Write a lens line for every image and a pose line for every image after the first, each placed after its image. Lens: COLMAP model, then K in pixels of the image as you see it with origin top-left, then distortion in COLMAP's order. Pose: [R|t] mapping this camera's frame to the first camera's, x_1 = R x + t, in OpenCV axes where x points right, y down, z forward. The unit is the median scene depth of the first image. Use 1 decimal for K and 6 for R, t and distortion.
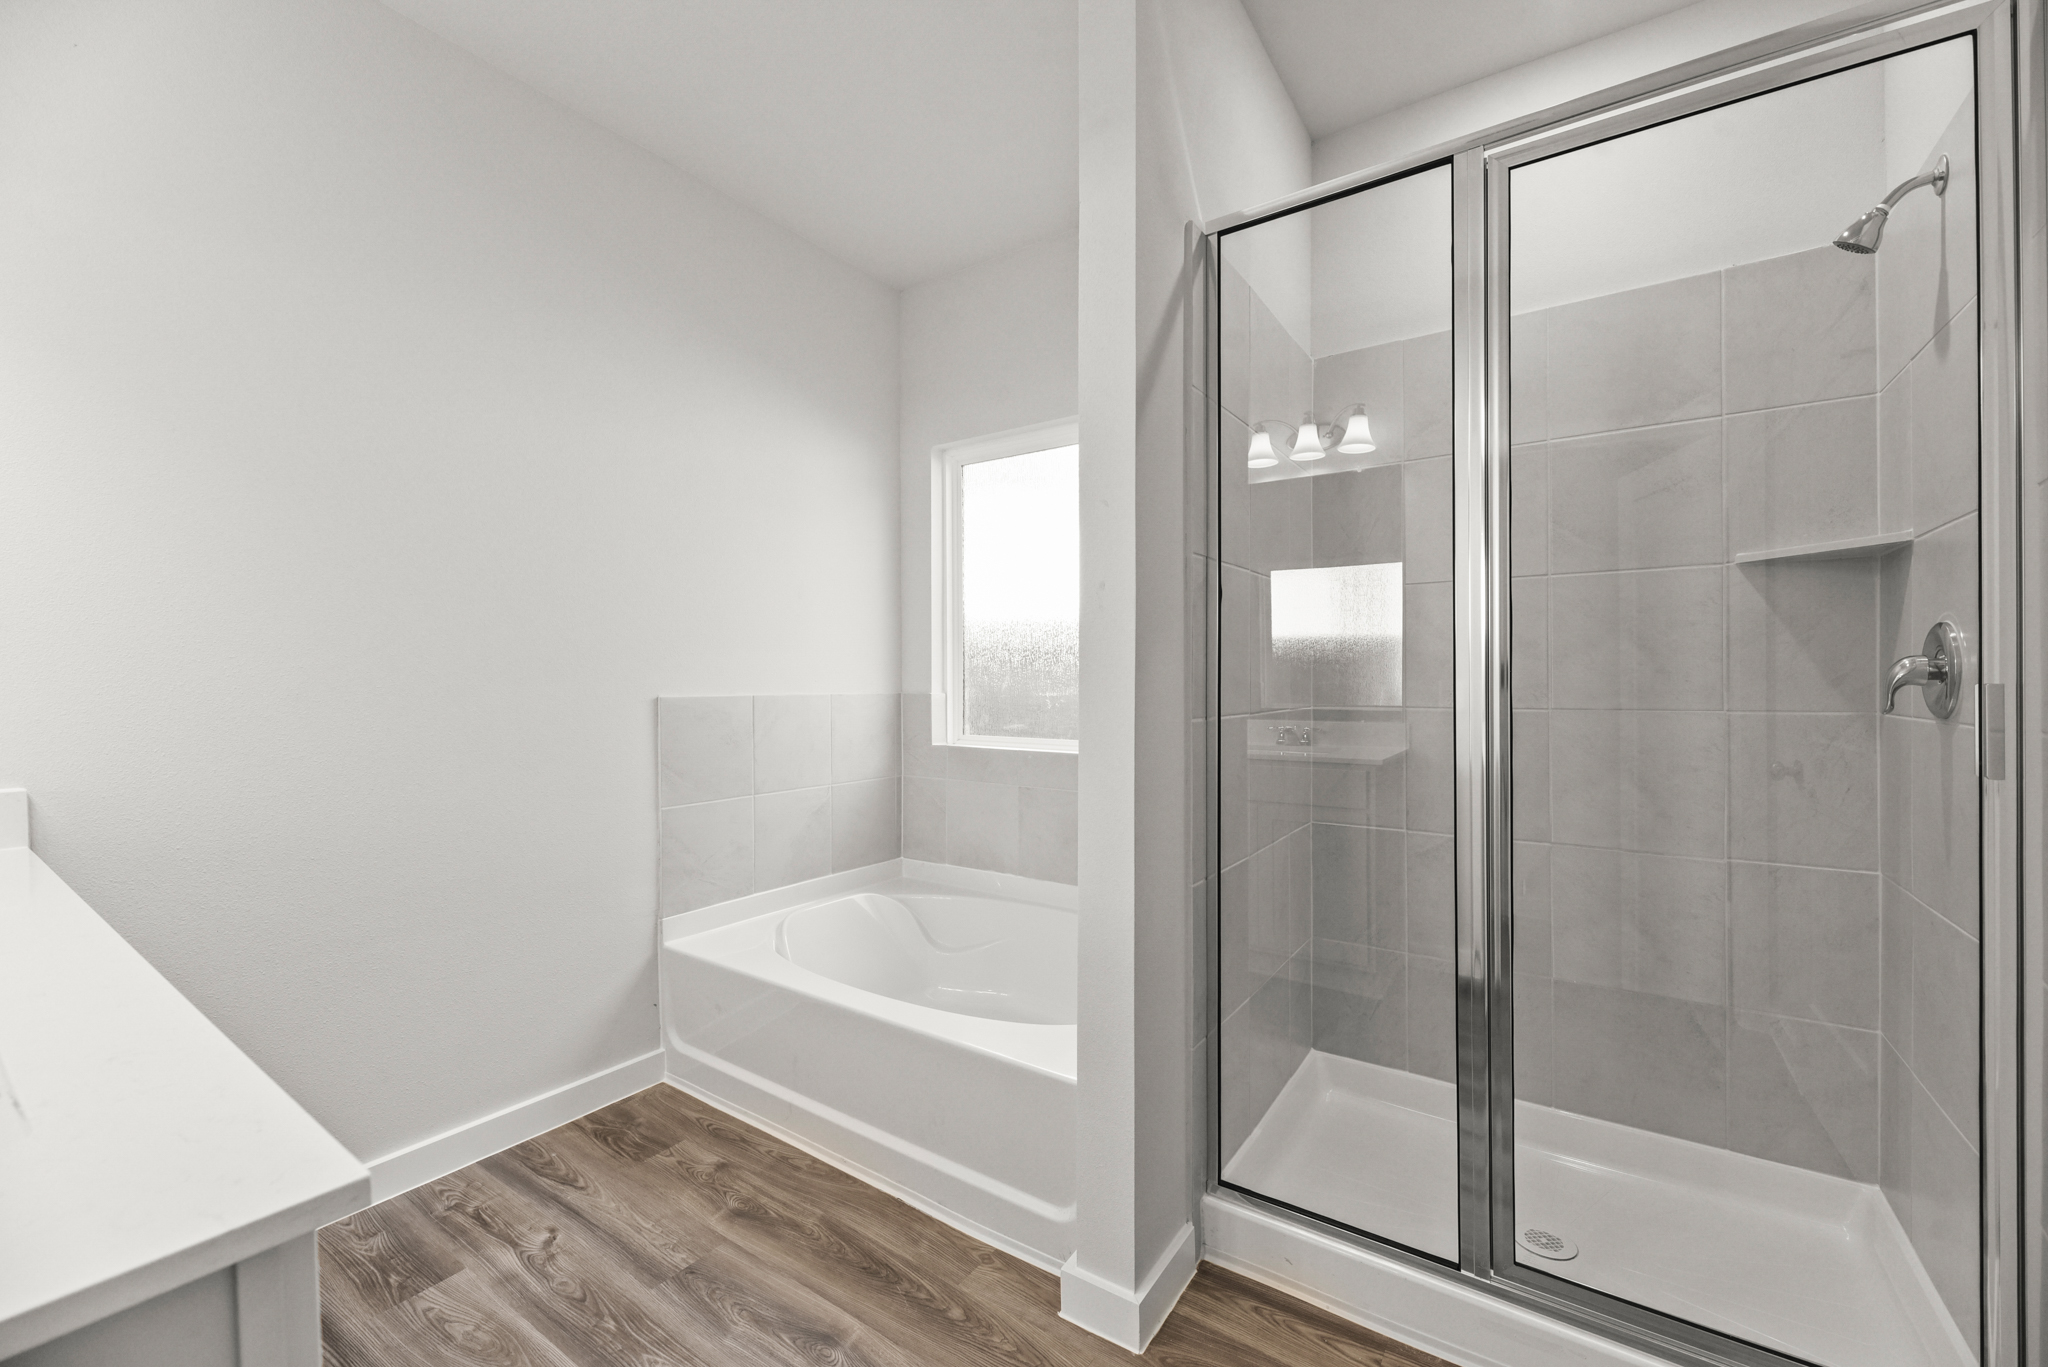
lens RADIAL K [[805.8, 0, 1024.0], [0, 805.8, 683.5], [0, 0, 1]] dist [0.001379, -0.003125]
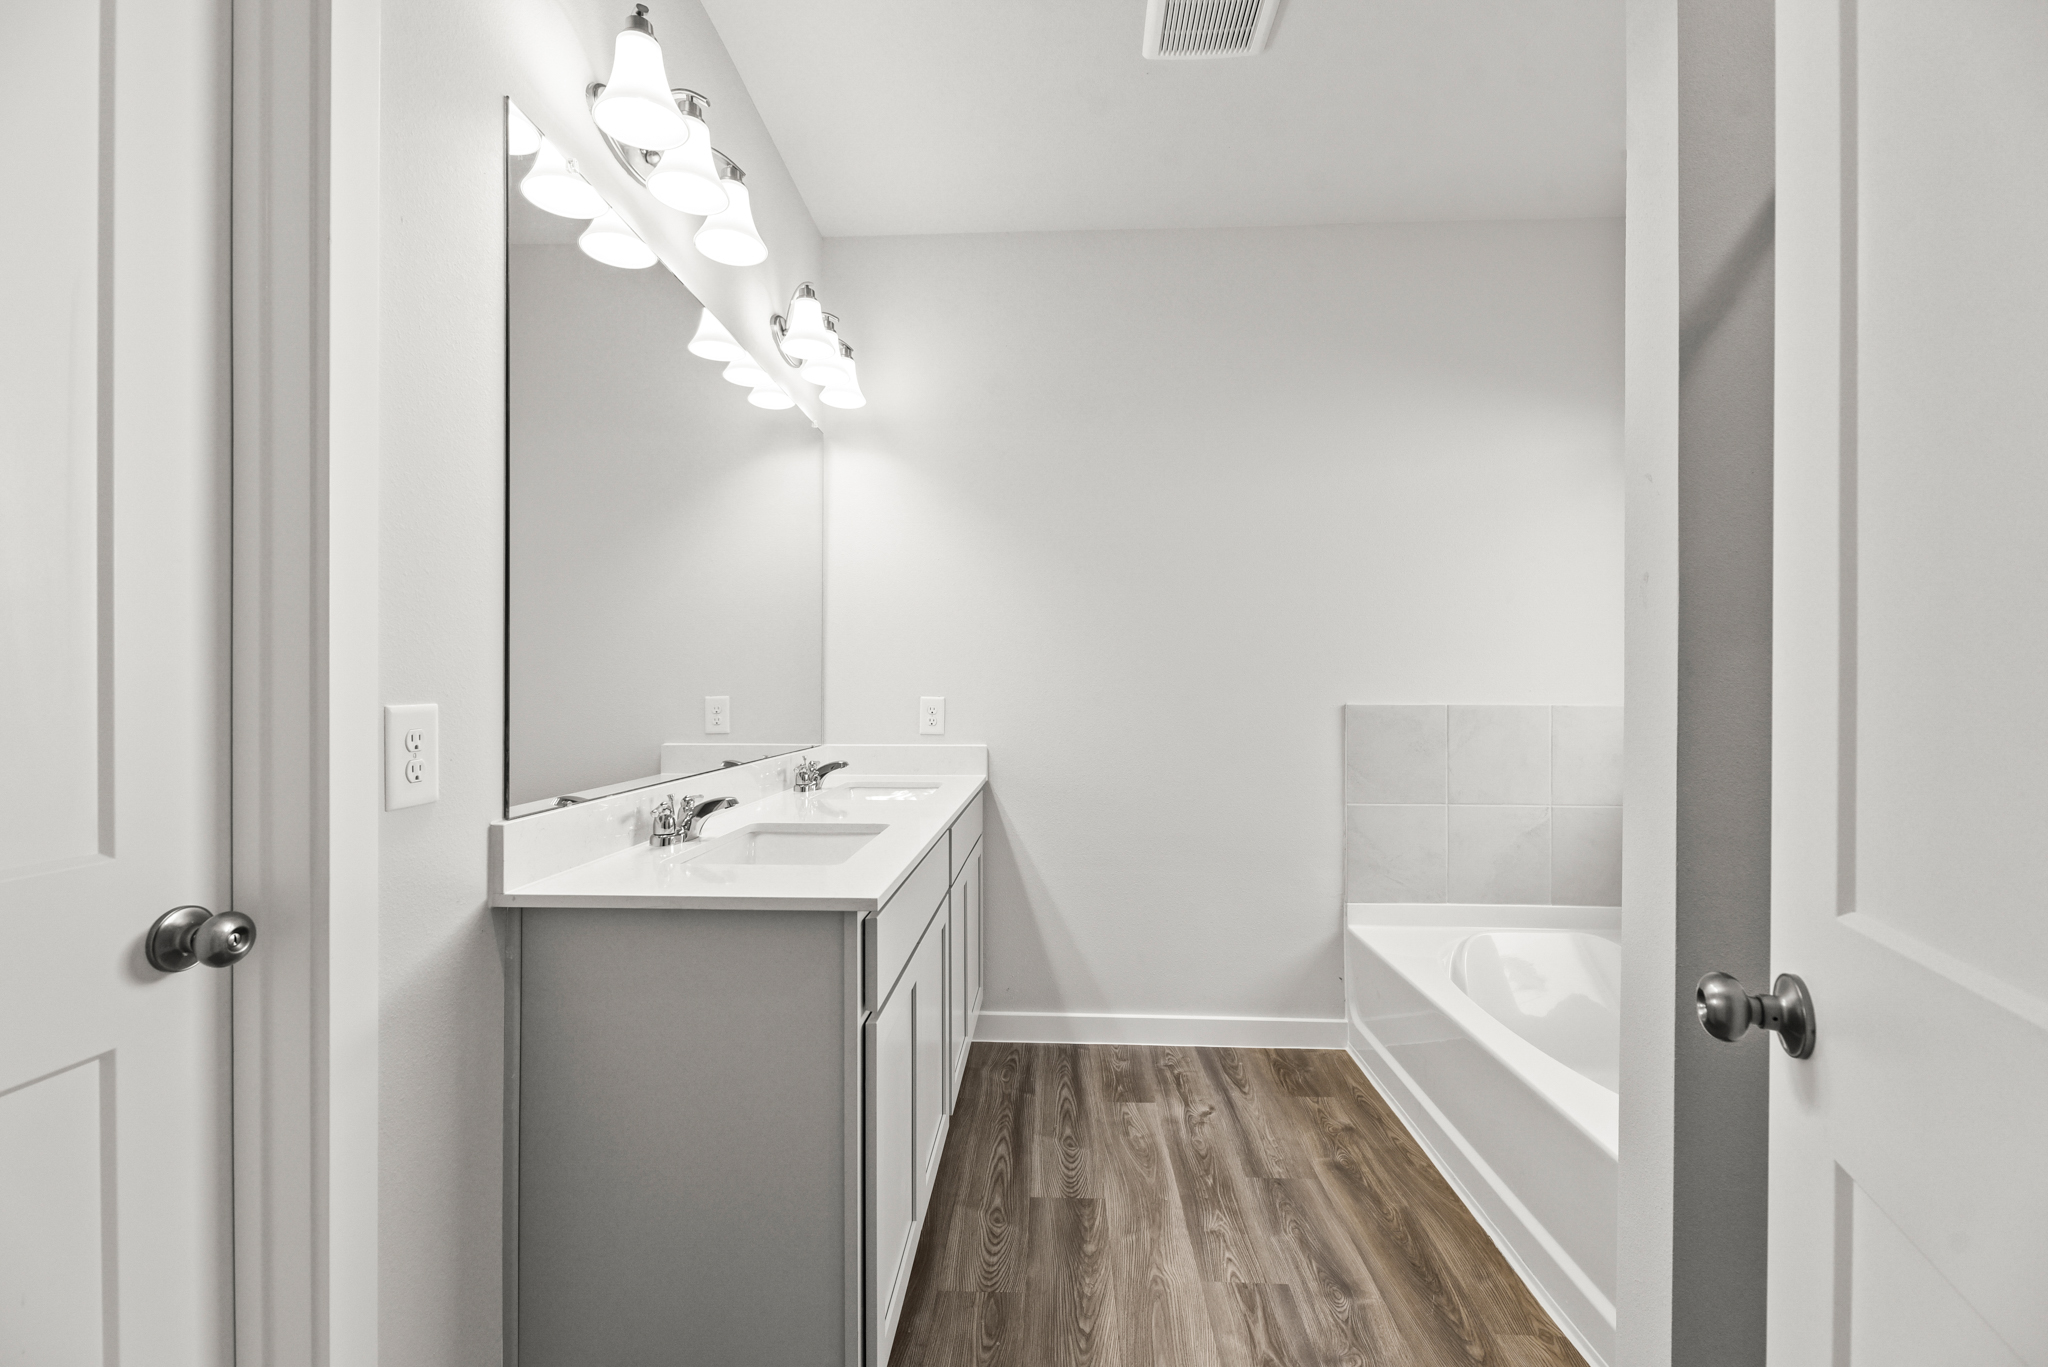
lens RADIAL K [[805.8, 0, 1024.0], [0, 805.8, 683.5], [0, 0, 1]] dist [0.001379, -0.003125]
pose [[0.551631, -0.001798, -0.834086, 0.335956], [-0.006677, 0.999956, -0.006572, -0.002688], [0.834062, 0.009194, 0.551595, 0.012847]]
